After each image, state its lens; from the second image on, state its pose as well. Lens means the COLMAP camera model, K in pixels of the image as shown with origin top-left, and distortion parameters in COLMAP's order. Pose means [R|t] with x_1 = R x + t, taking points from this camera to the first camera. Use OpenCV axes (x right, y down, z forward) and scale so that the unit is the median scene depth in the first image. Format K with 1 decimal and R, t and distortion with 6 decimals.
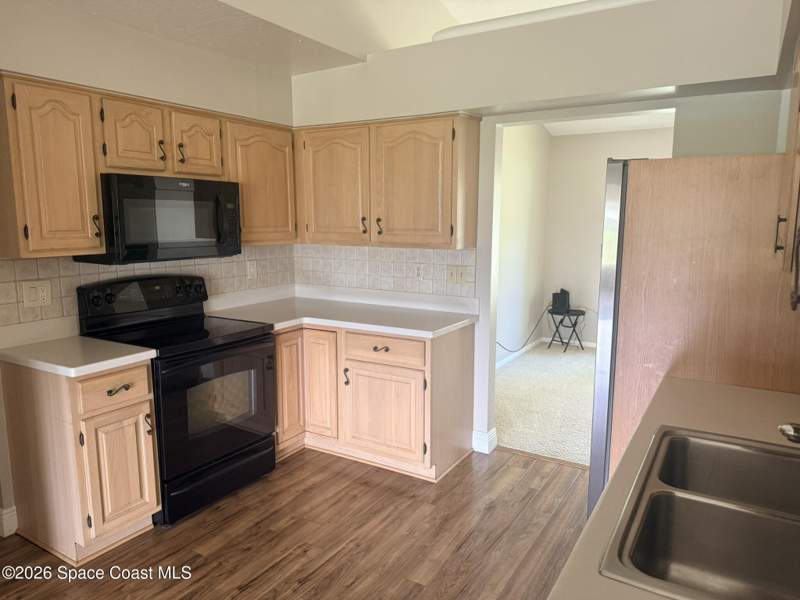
lens RADIAL K [[572.1, 0, 400.0], [0, 572.1, 300.0], [0, 0, 1]] dist [0.083365, -0.001327]
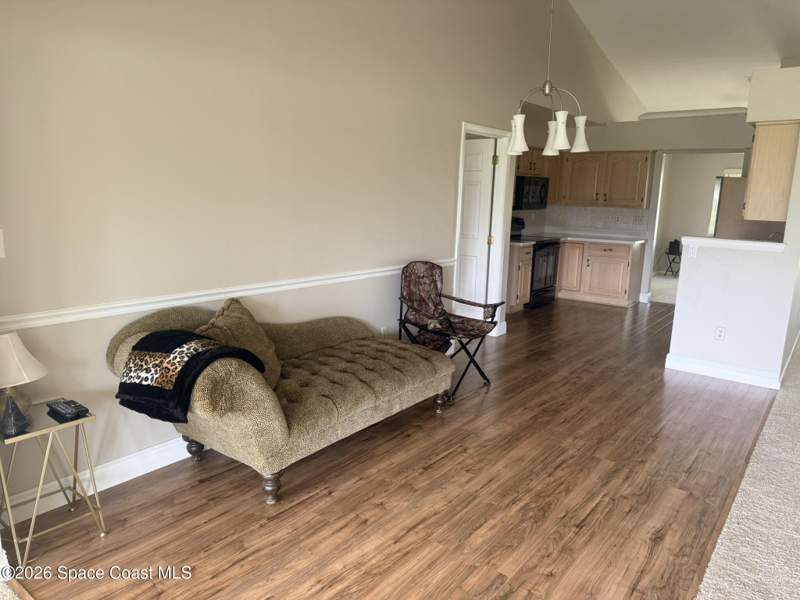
lens RADIAL K [[561.6, 0, 400.0], [0, 561.6, 300.0], [0, 0, 1]] dist [-0.004503, -0.002526]
pose [[0.990550, 0.049180, -0.128029, -0.541881], [-0.042643, 0.997667, 0.053314, 0.193071], [0.130352, -0.047351, 0.990336, -1.328371]]
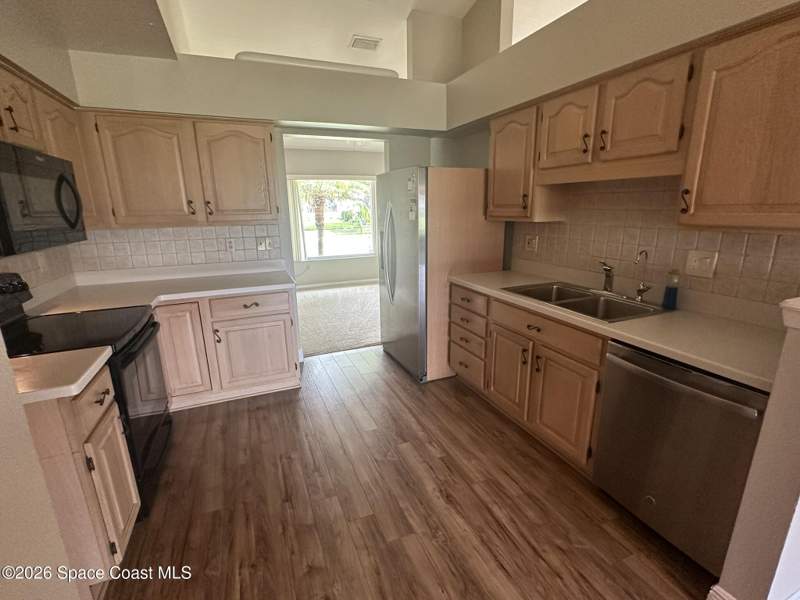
lens RADIAL K [[371.3, 0, 400.0], [0, 371.3, 300.0], [0, 0, 1]] dist [-0.003095, -0.000342]
pose [[0.580893, -0.208634, 0.786788, -0.459483], [0.133612, 0.977923, 0.160670, -0.013177], [-0.802939, 0.011793, 0.595944, 0.230121]]
